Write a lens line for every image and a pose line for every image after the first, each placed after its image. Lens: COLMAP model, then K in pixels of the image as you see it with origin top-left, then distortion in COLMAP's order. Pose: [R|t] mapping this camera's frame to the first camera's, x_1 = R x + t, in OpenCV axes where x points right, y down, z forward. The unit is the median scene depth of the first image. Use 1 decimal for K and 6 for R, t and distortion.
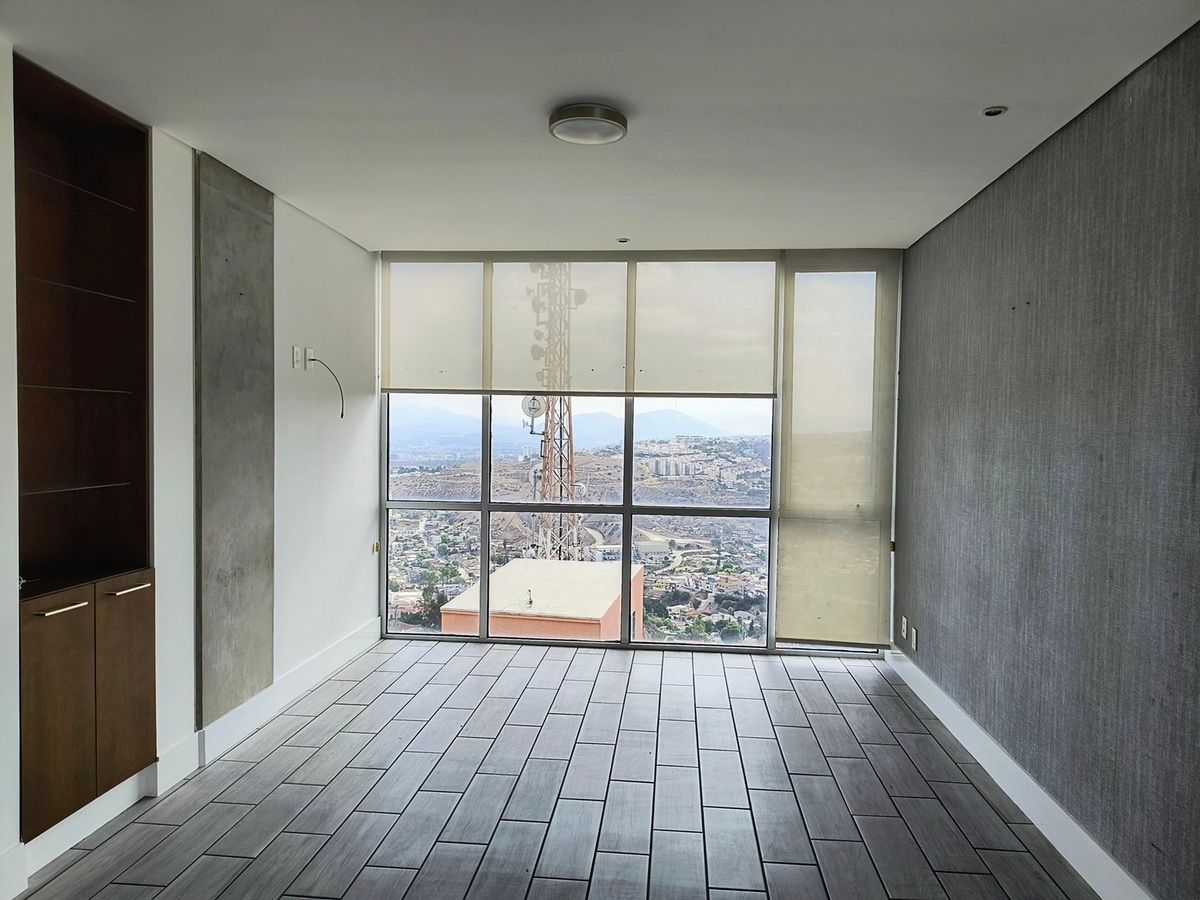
lens RADIAL K [[817.0, 0, 600.8], [0, 817.0, 456.4], [0, 0, 1]] dist [0.059583, -0.072127]
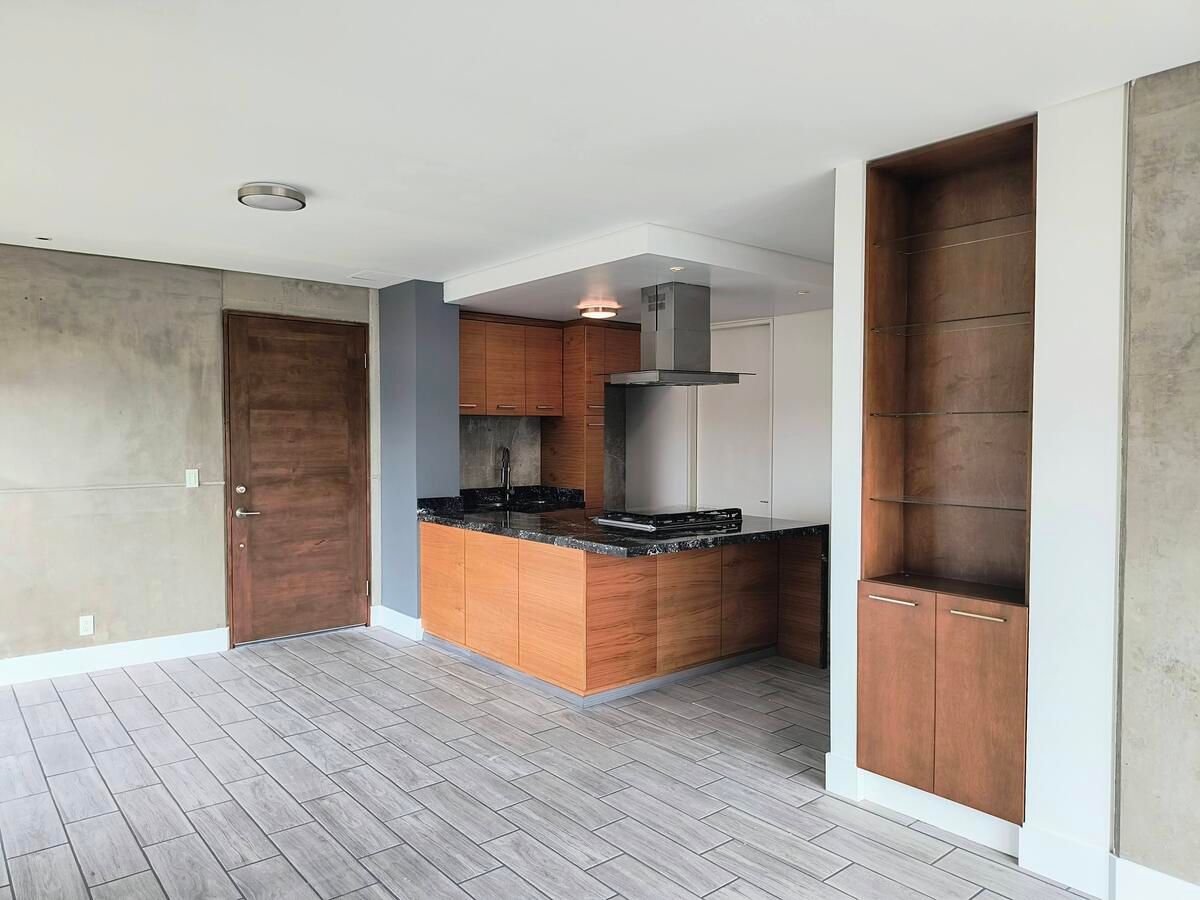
lens RADIAL K [[817.0, 0, 600.8], [0, 817.0, 456.4], [0, 0, 1]] dist [0.059583, -0.072127]
pose [[-0.705841, 0.006256, -0.708343, 0.372893], [-0.038039, 0.998183, 0.046720, -0.047093], [0.707348, 0.059922, -0.704321, 1.176231]]
